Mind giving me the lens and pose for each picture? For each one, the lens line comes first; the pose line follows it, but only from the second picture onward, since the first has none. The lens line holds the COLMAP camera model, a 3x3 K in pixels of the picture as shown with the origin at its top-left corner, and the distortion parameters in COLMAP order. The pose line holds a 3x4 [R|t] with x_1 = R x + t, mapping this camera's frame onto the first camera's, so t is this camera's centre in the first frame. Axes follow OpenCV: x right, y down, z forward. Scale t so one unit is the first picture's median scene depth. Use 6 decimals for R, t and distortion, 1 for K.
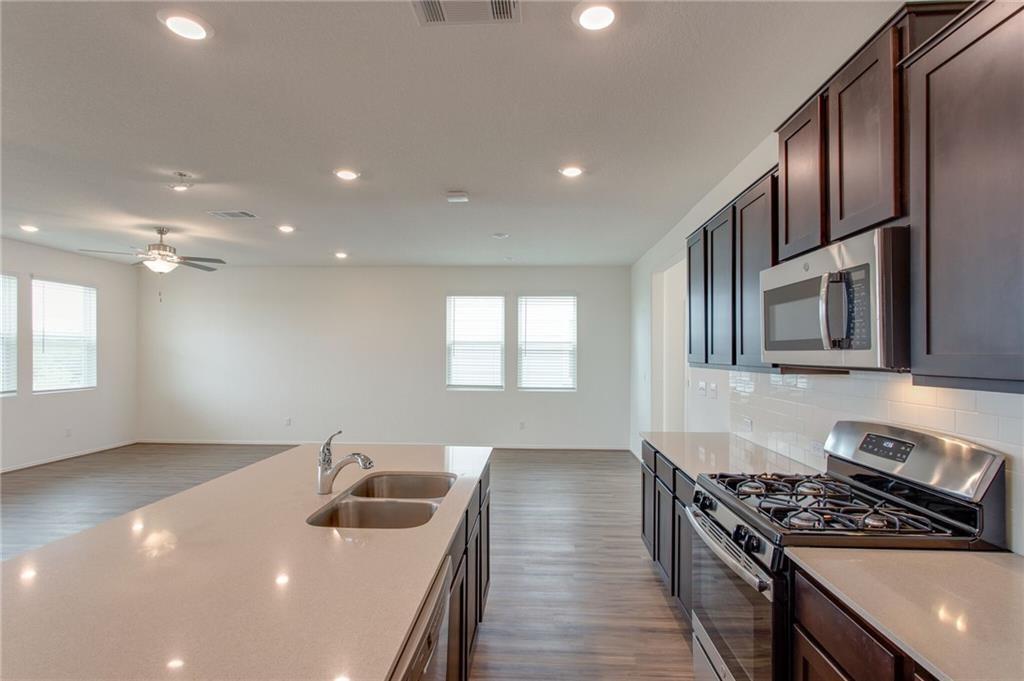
lens RADIAL K [[505.0, 0, 523.5], [0, 505.0, 360.6], [0, 0, 1]] dist [-0.001245, 0.000090]
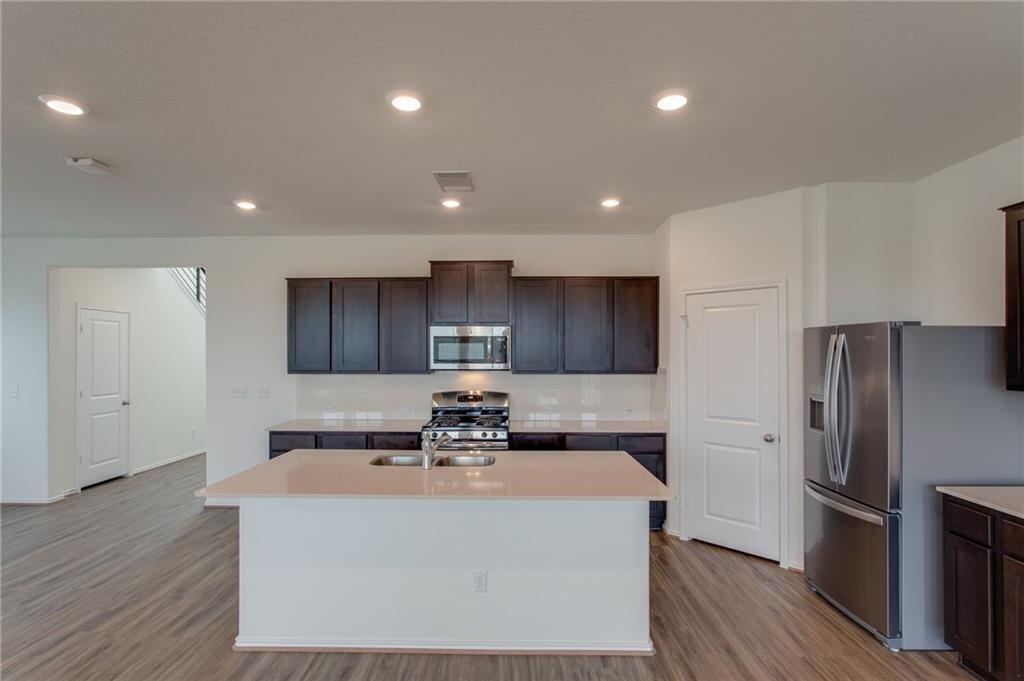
lens RADIAL K [[511.0, 0, 512.4], [0, 511.0, 349.8], [0, 0, 1]] dist [-0.012974, -0.000189]
pose [[-0.042321, 0.001486, 0.999103, -1.018211], [0.010503, 0.999944, -0.001042, -0.042048], [-0.999049, 0.010450, -0.042334, 0.447581]]
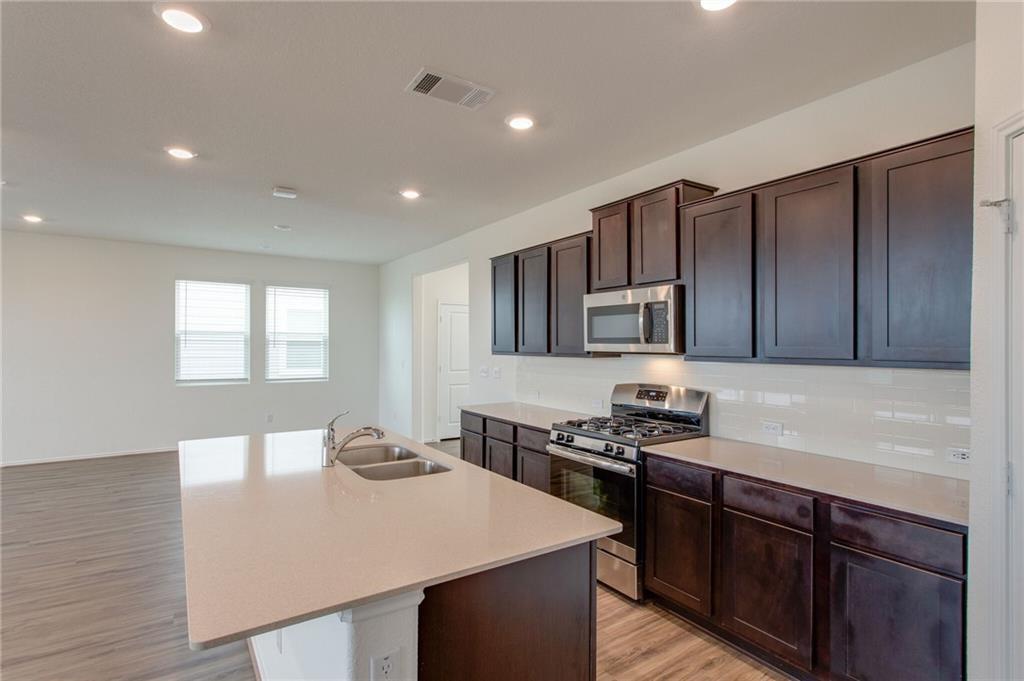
lens RADIAL K [[499.5, 0, 506.7], [0, 499.5, 347.0], [0, 0, 1]] dist [-0.001025, 0.000169]
pose [[0.809192, -0.005267, 0.587521, -0.405753], [0.008958, 0.999954, -0.003374, -0.003101], [-0.587476, 0.007993, 0.809202, -0.093459]]
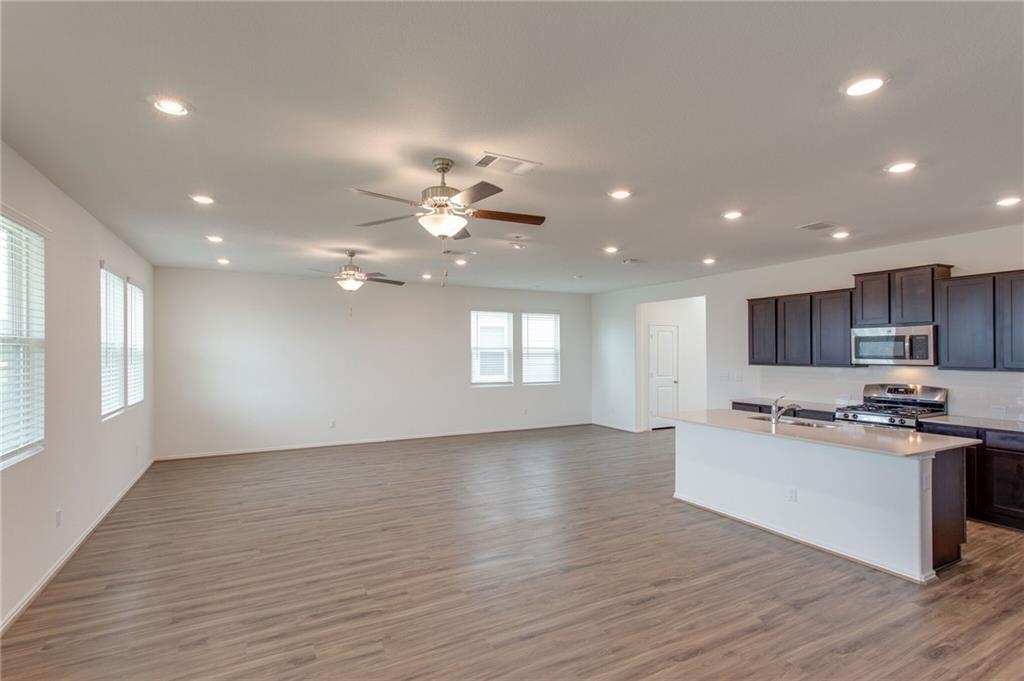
lens RADIAL K [[499.5, 0, 506.7], [0, 499.5, 347.0], [0, 0, 1]] dist [-0.001025, 0.000169]
pose [[0.862586, -0.002698, 0.505904, -1.422905], [0.012861, 0.999780, -0.016596, -0.035845], [-0.505747, 0.020822, 0.862430, -0.194610]]
